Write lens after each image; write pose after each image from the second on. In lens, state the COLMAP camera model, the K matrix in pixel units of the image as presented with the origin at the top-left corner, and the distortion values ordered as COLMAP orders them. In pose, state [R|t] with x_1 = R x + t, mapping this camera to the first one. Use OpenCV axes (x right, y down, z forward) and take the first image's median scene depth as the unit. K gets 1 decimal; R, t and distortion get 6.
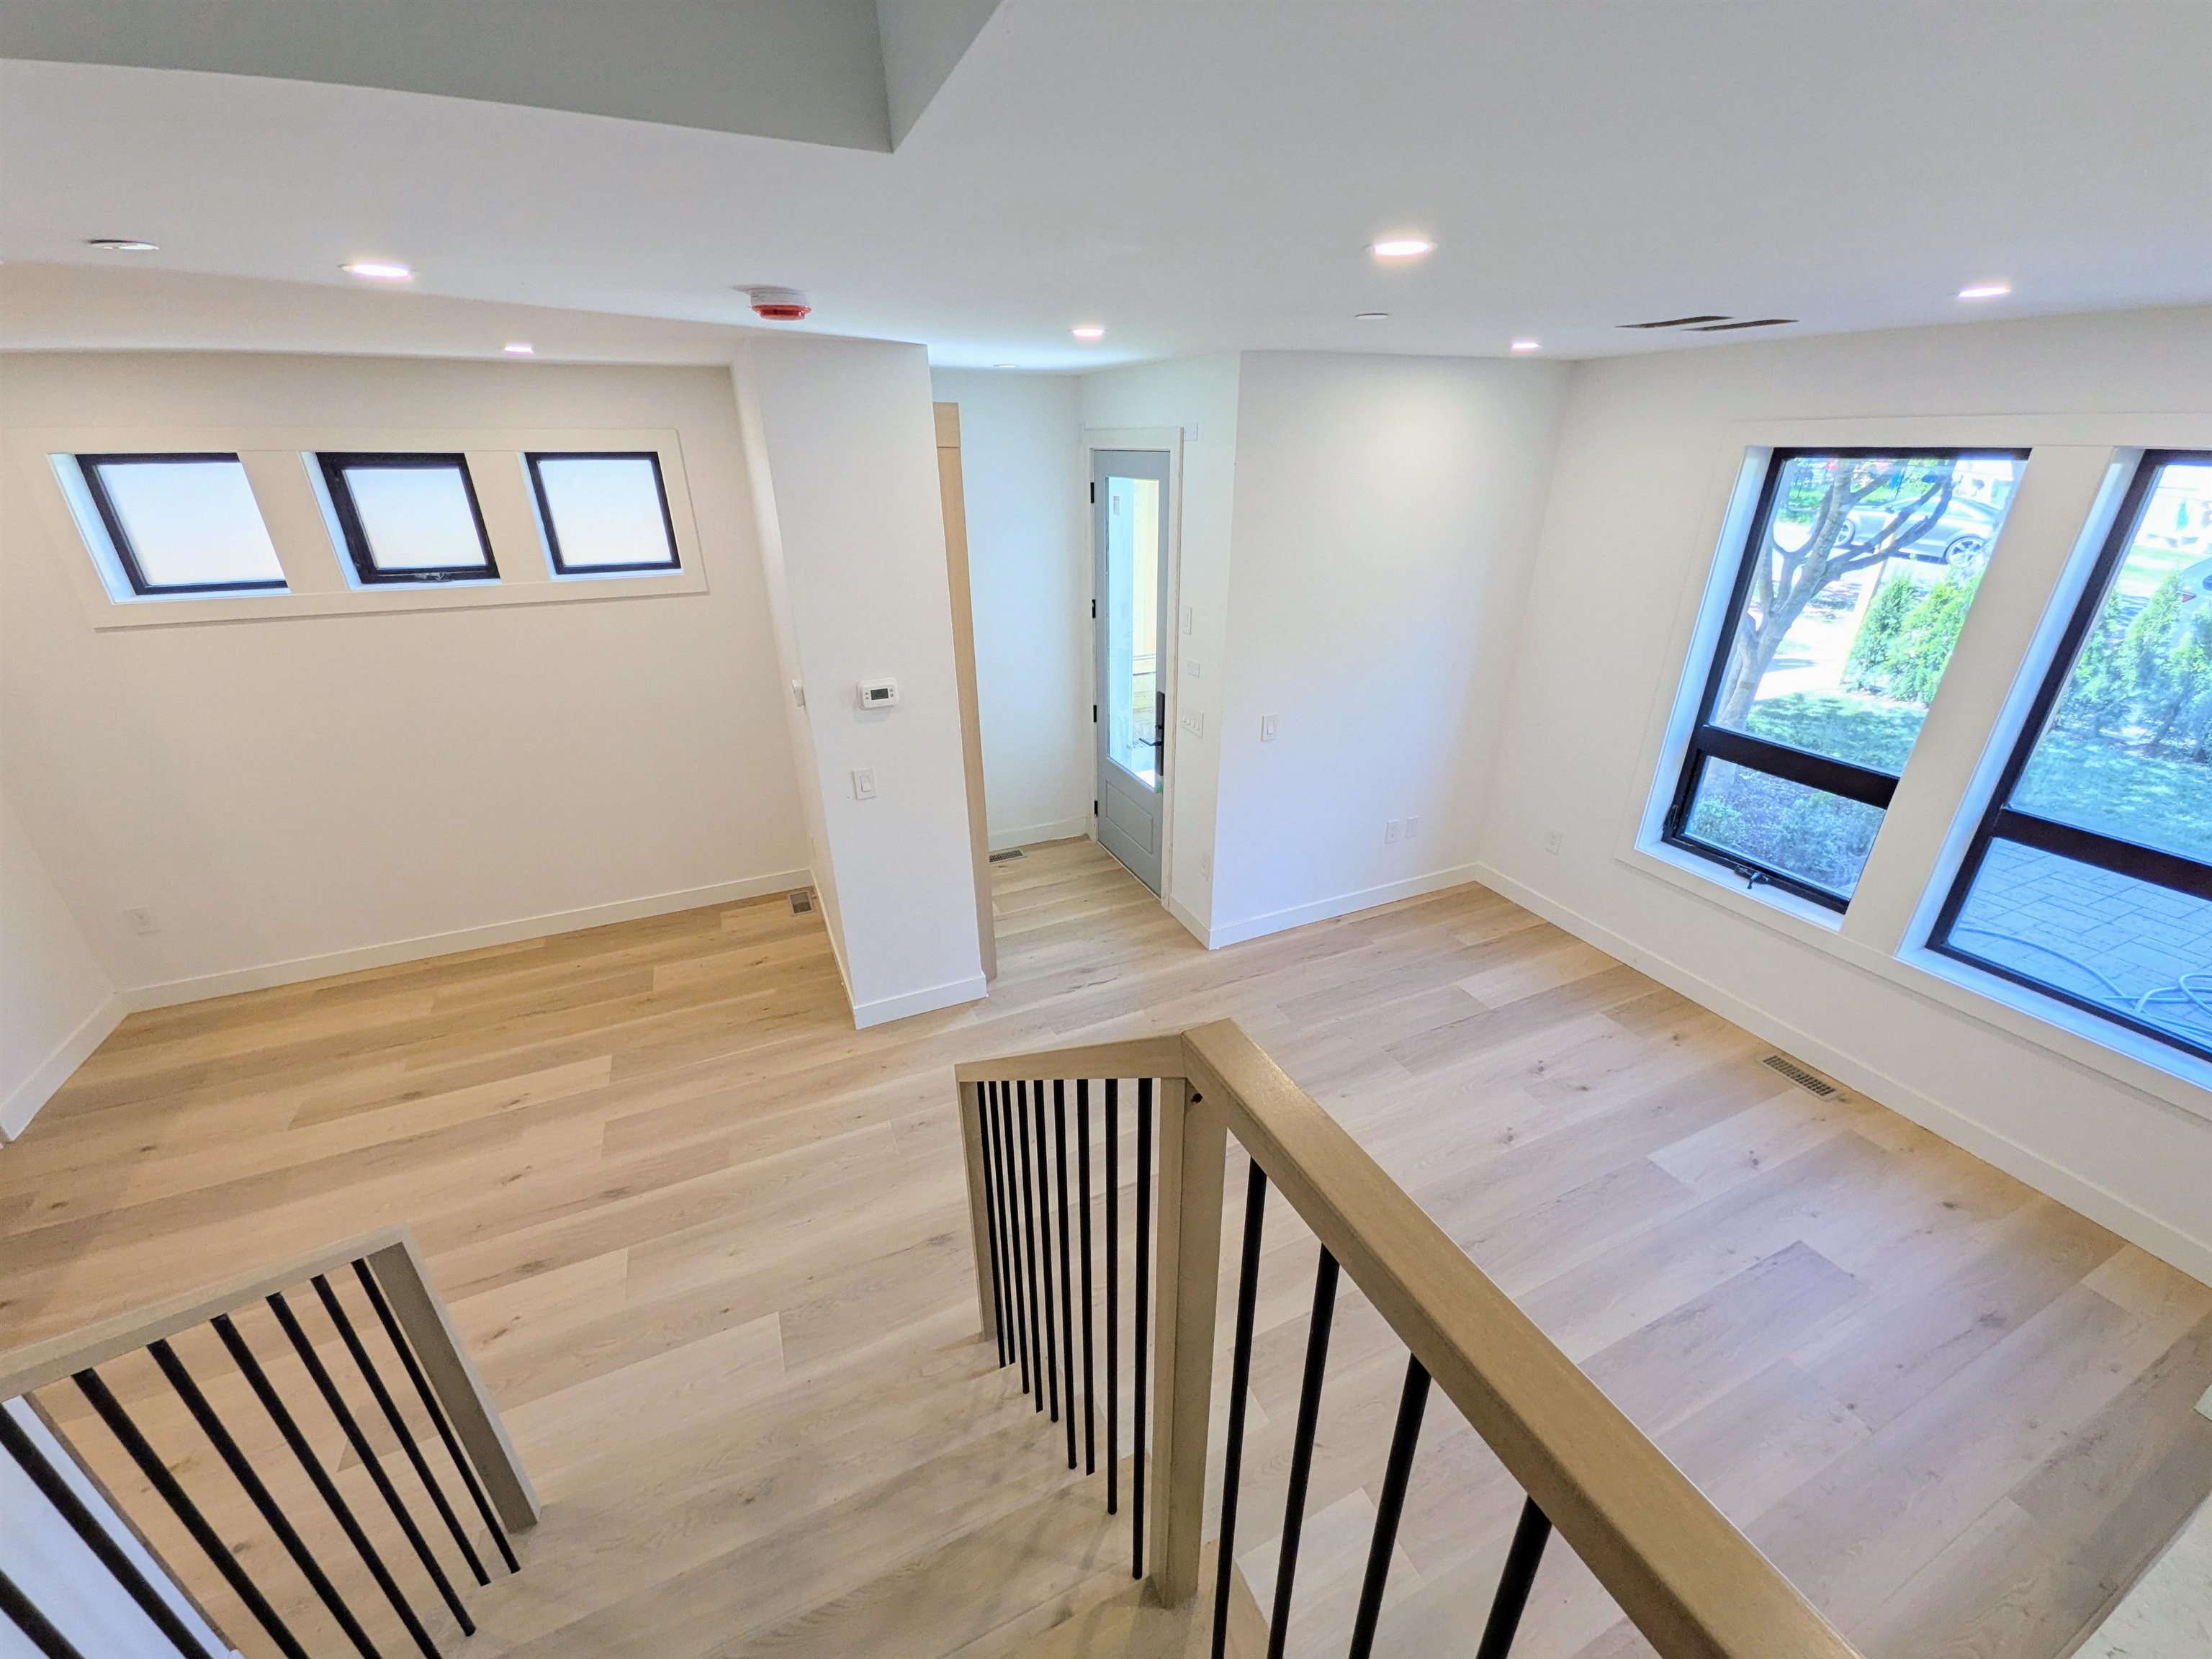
lens RADIAL K [[844.6, 0, 1106.0], [0, 844.6, 829.5], [0, 0, 1]] dist [0.000735, -0.000044]
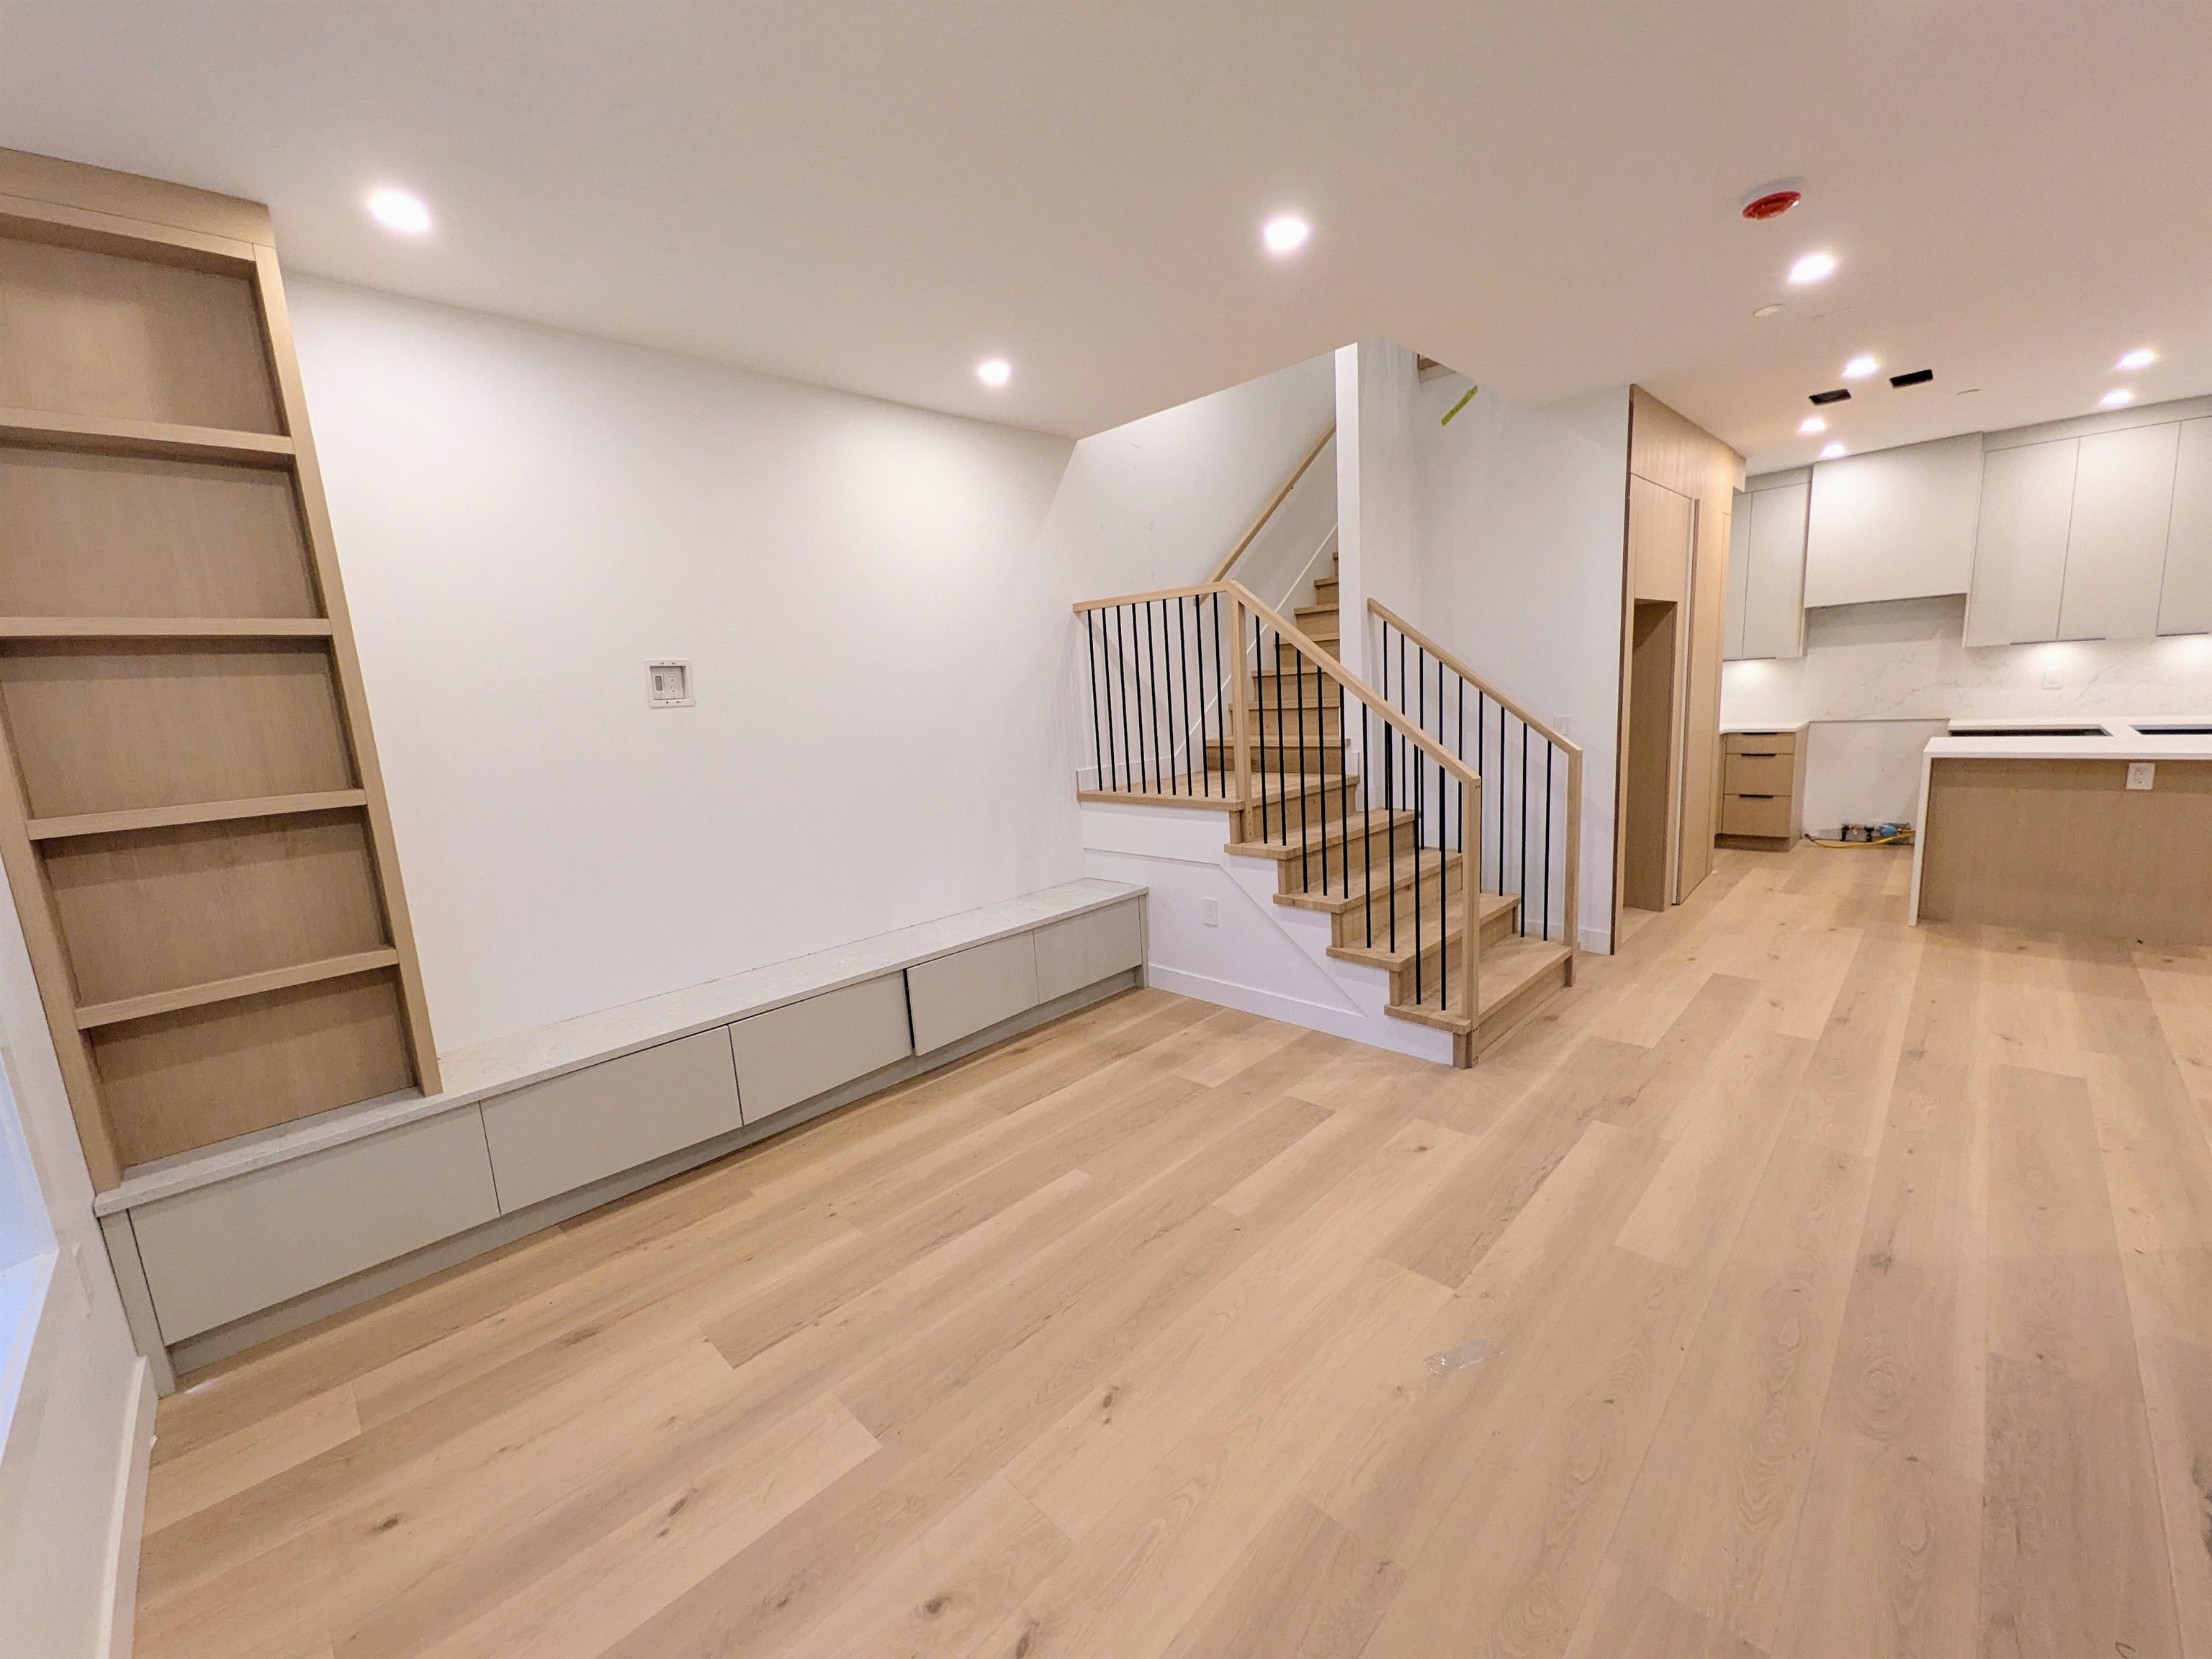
lens RADIAL K [[867.9, 0, 1100.6], [0, 867.9, 838.0], [0, 0, 1]] dist [0.018574, -0.007559]
pose [[-0.931368, 0.128630, -0.340600, 0.487129], [-0.081309, 0.838395, 0.538965, -0.205318], [0.354884, 0.529668, -0.770395, 0.962258]]
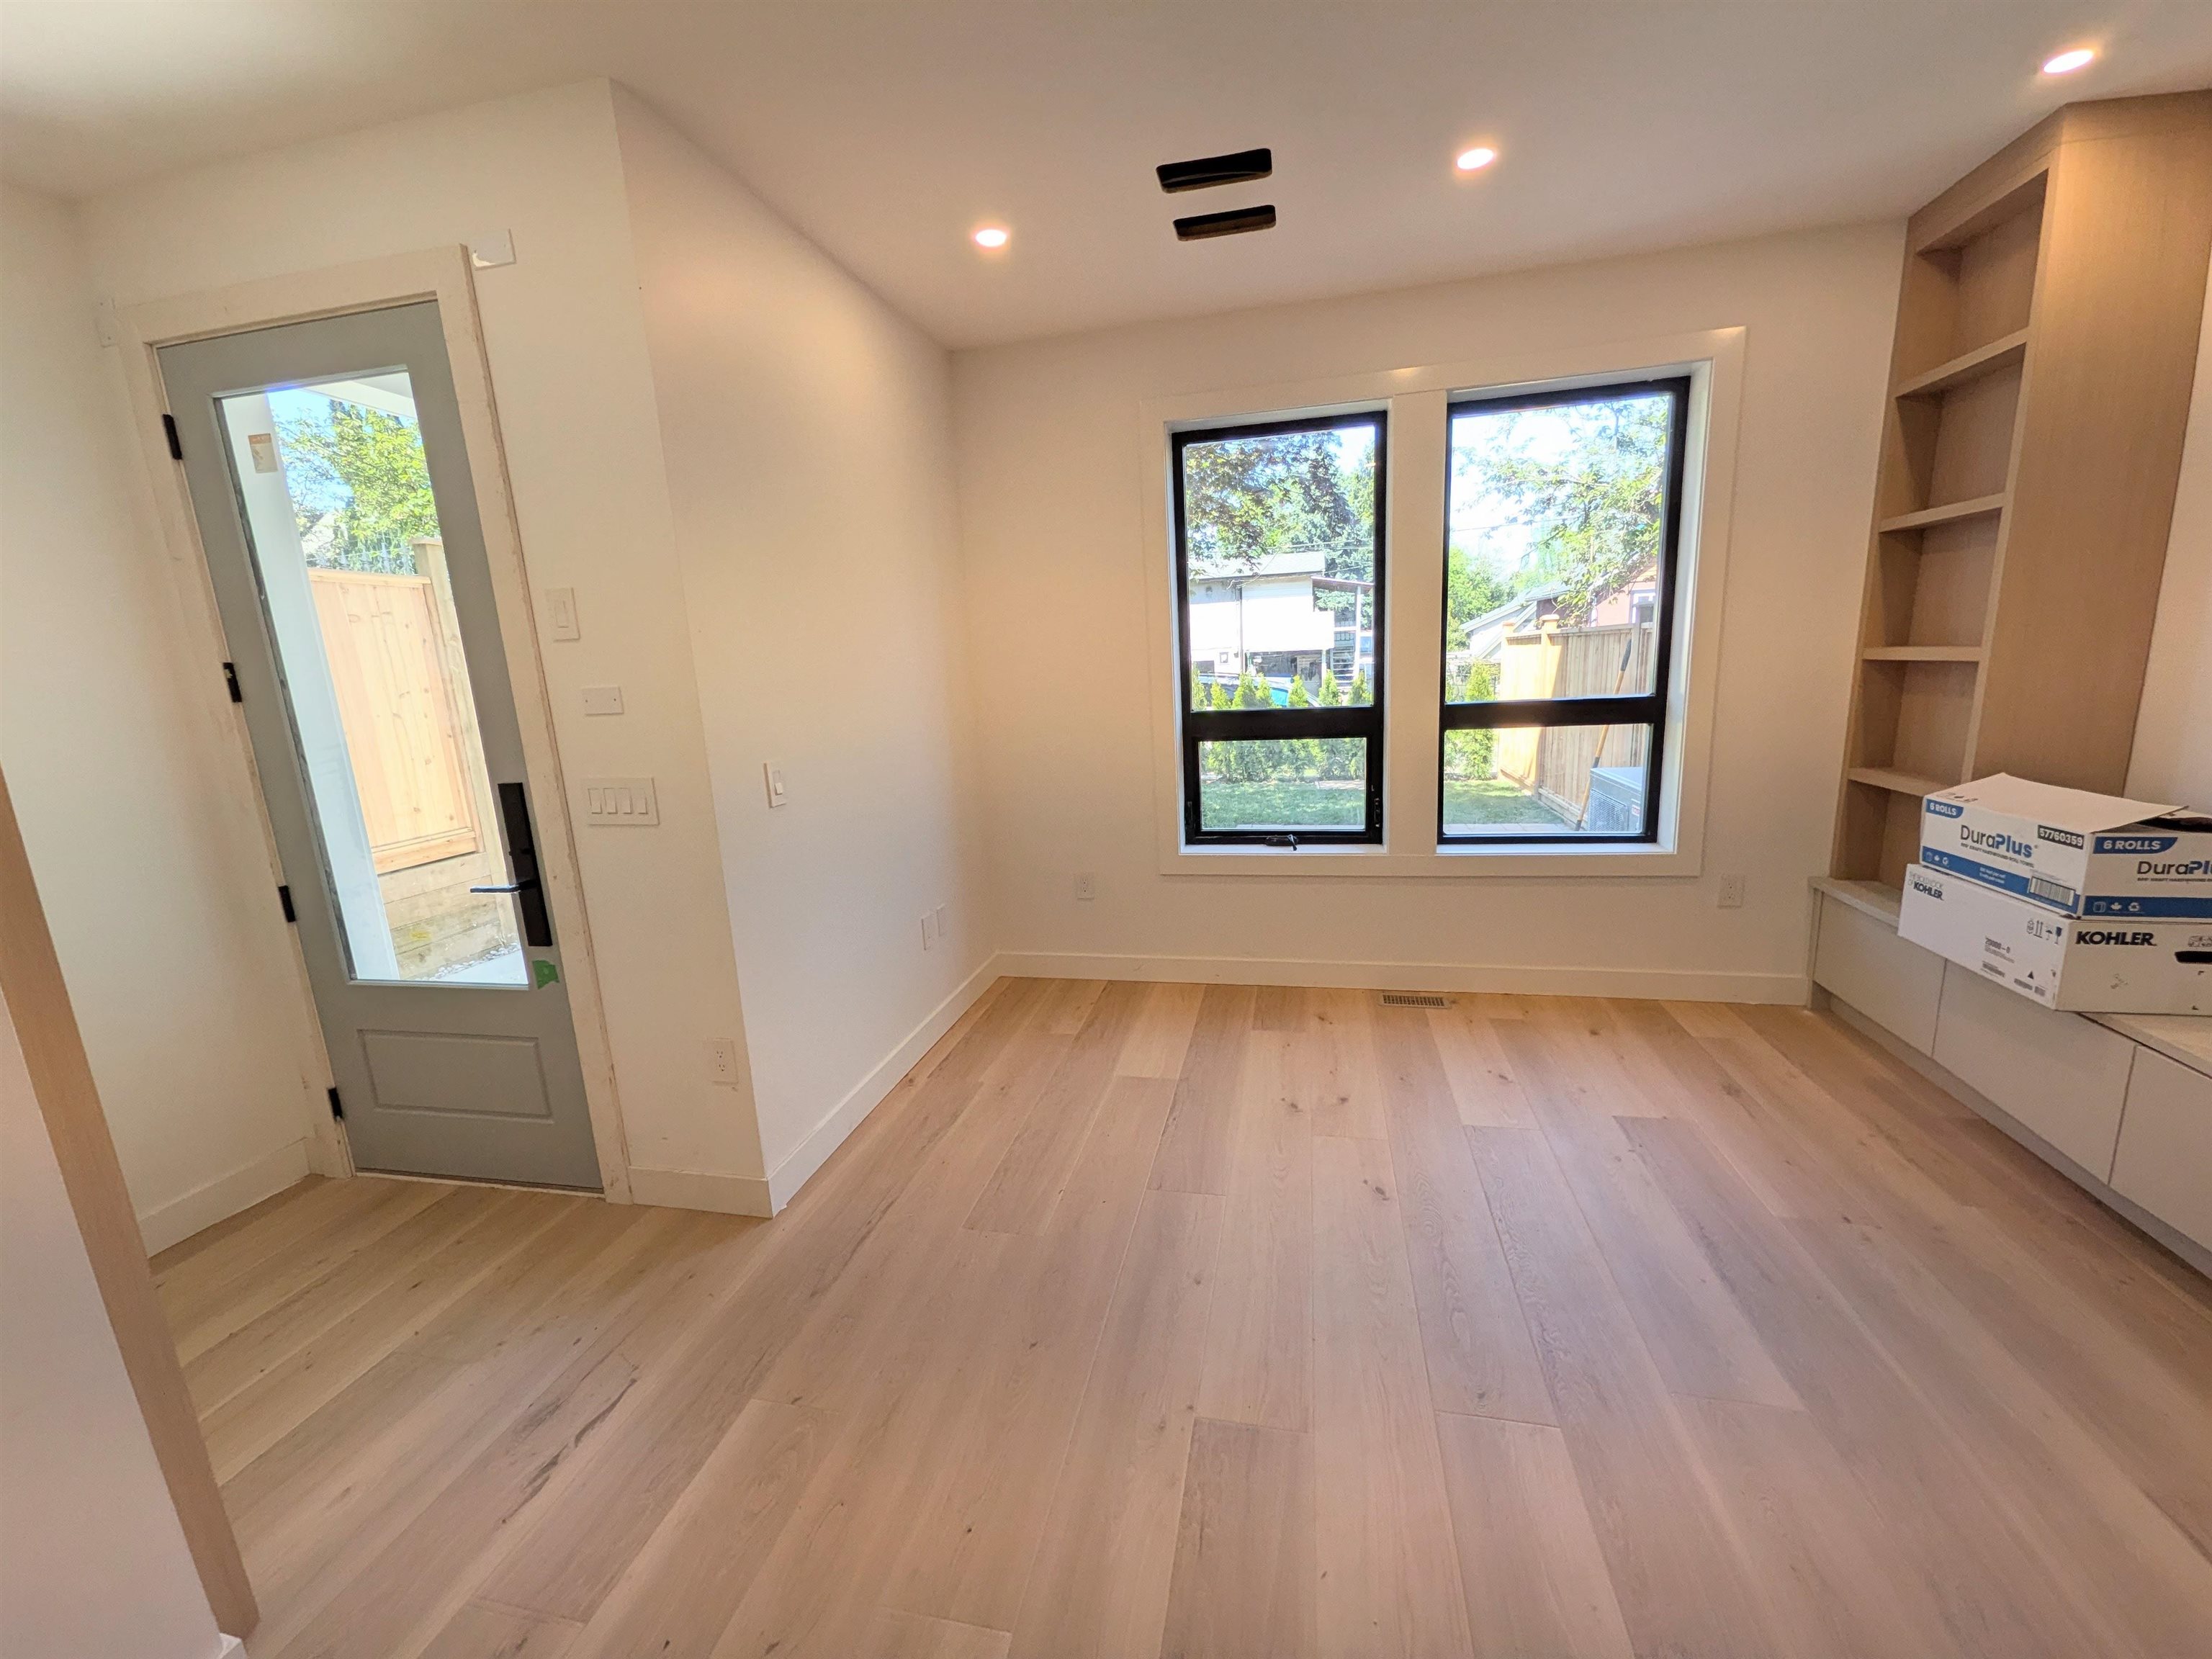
lens RADIAL K [[867.9, 0, 1100.6], [0, 867.9, 838.0], [0, 0, 1]] dist [0.018574, -0.007559]
pose [[0.598628, -0.181080, 0.780291, -0.148622], [0.368852, 0.927009, -0.067849, 0.037328], [-0.711051, 0.328428, 0.621725, 0.468646]]
